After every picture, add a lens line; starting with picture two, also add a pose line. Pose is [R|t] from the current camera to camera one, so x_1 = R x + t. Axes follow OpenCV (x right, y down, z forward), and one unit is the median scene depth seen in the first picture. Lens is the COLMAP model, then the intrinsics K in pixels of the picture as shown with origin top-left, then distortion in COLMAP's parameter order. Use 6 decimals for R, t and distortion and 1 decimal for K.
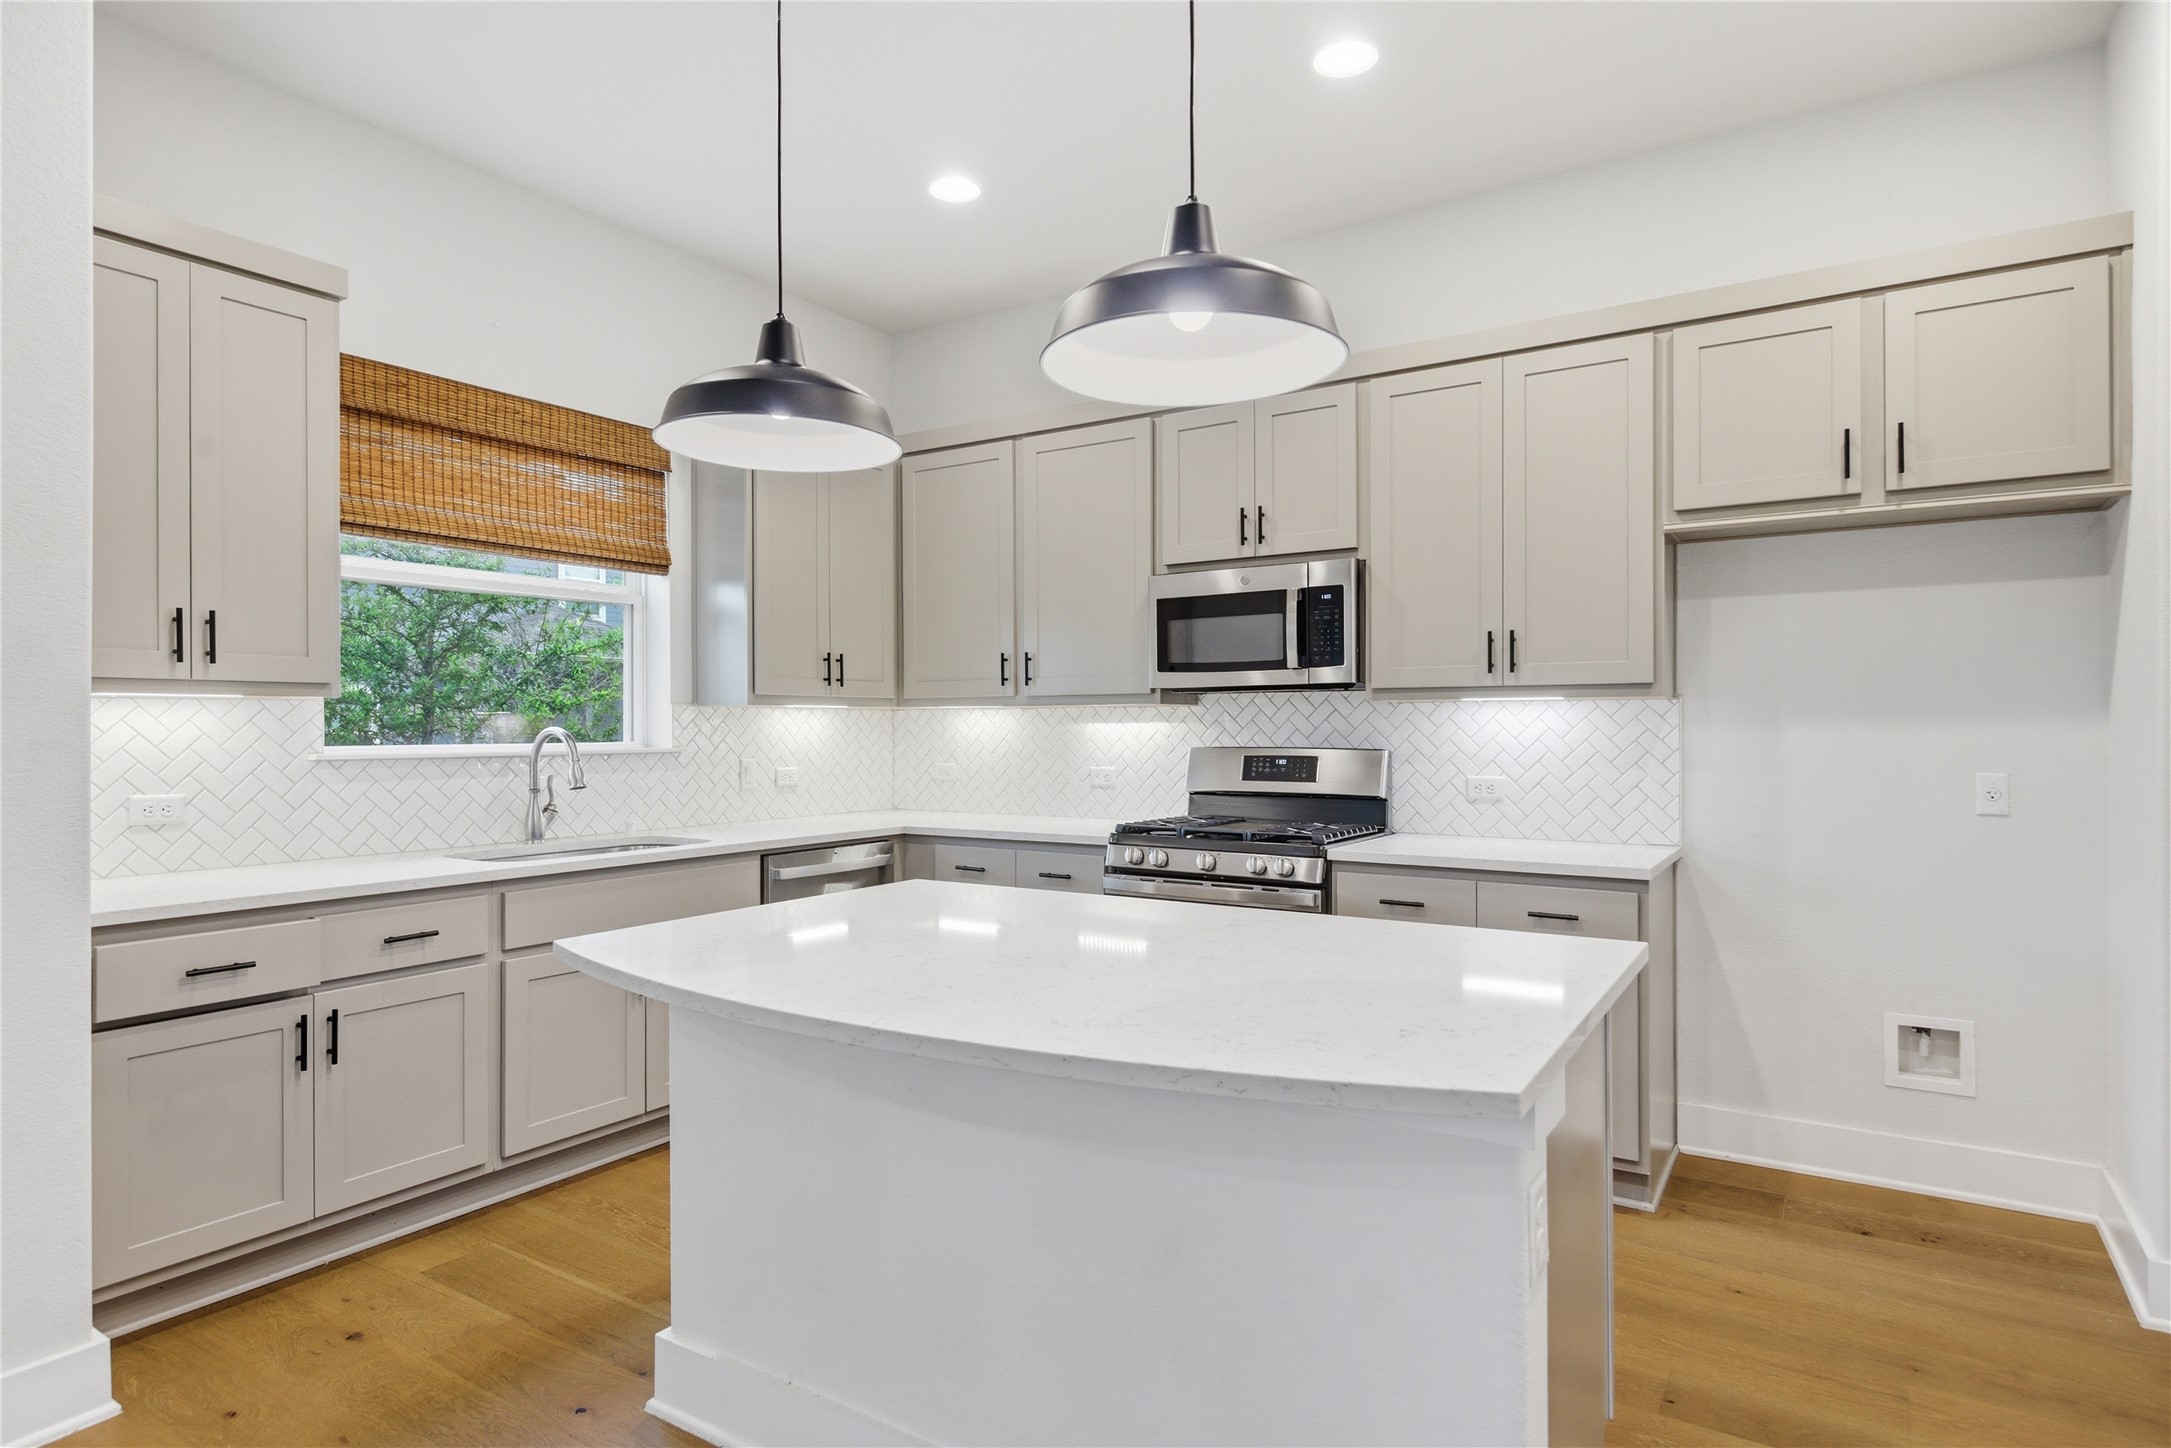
lens RADIAL K [[1175.9, 0, 1084.4], [0, 1175.9, 726.3], [0, 0, 1]] dist [0.012265, -0.004645]
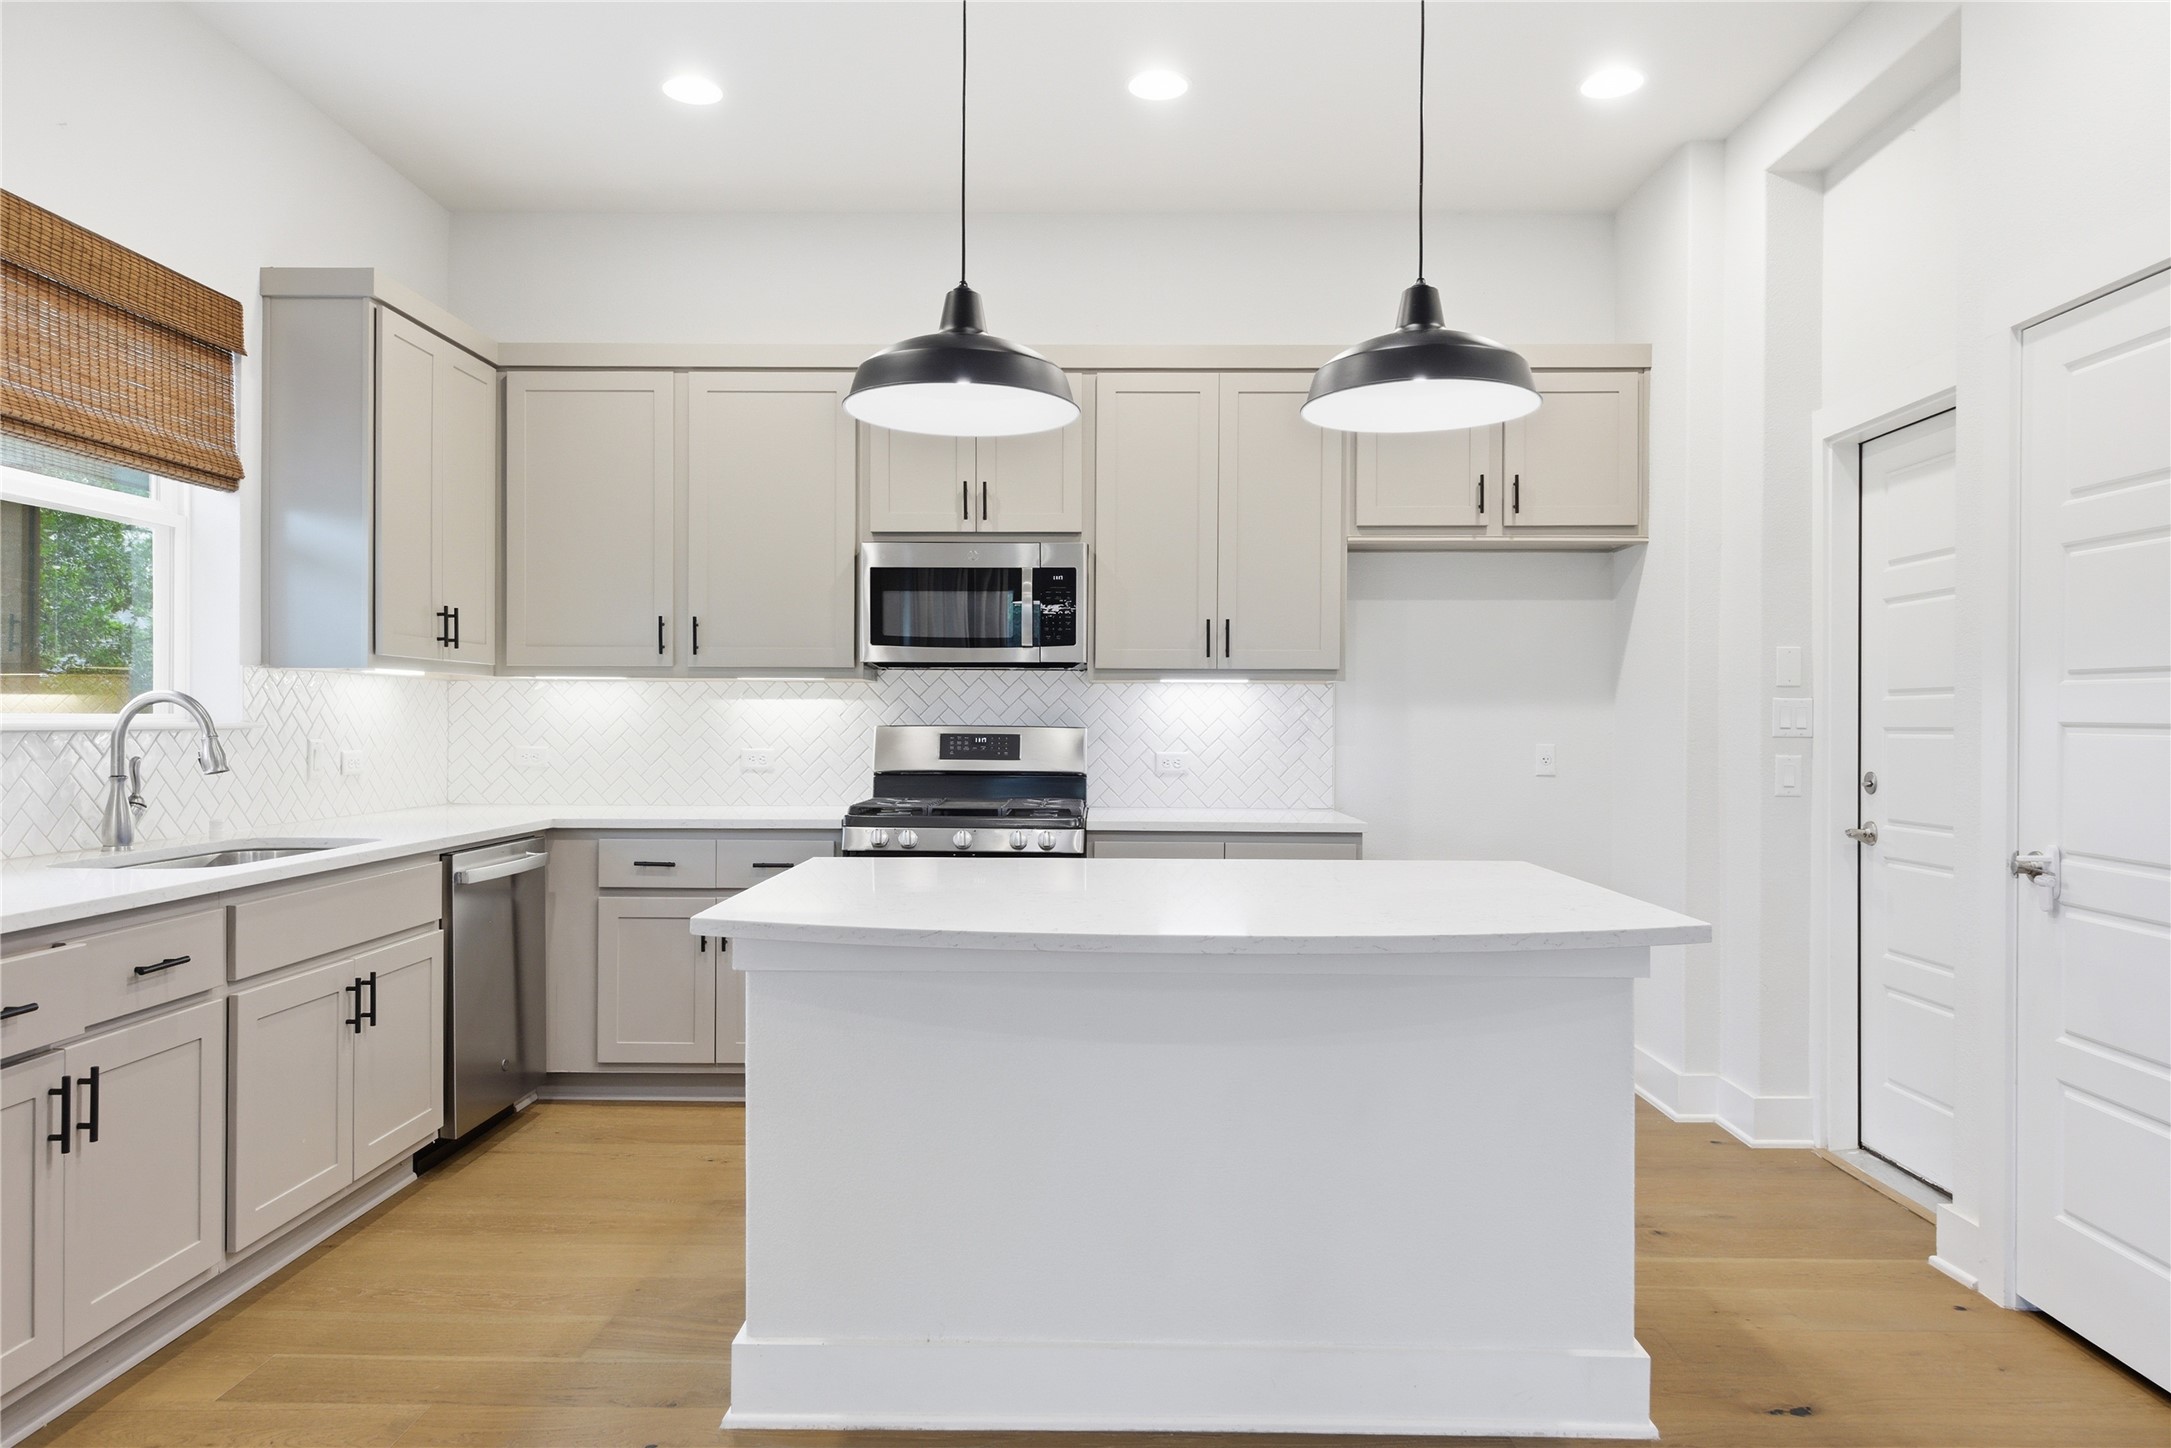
lens RADIAL K [[1371.2, 0, 1088.7], [0, 1371.2, 722.4], [0, 0, 1]] dist [0.017793, -0.012101]
pose [[0.851012, 0.005991, 0.525113, -0.404887], [-0.007706, 0.999970, 0.001079, 0.014943], [-0.525090, -0.004964, 0.851032, -0.035636]]
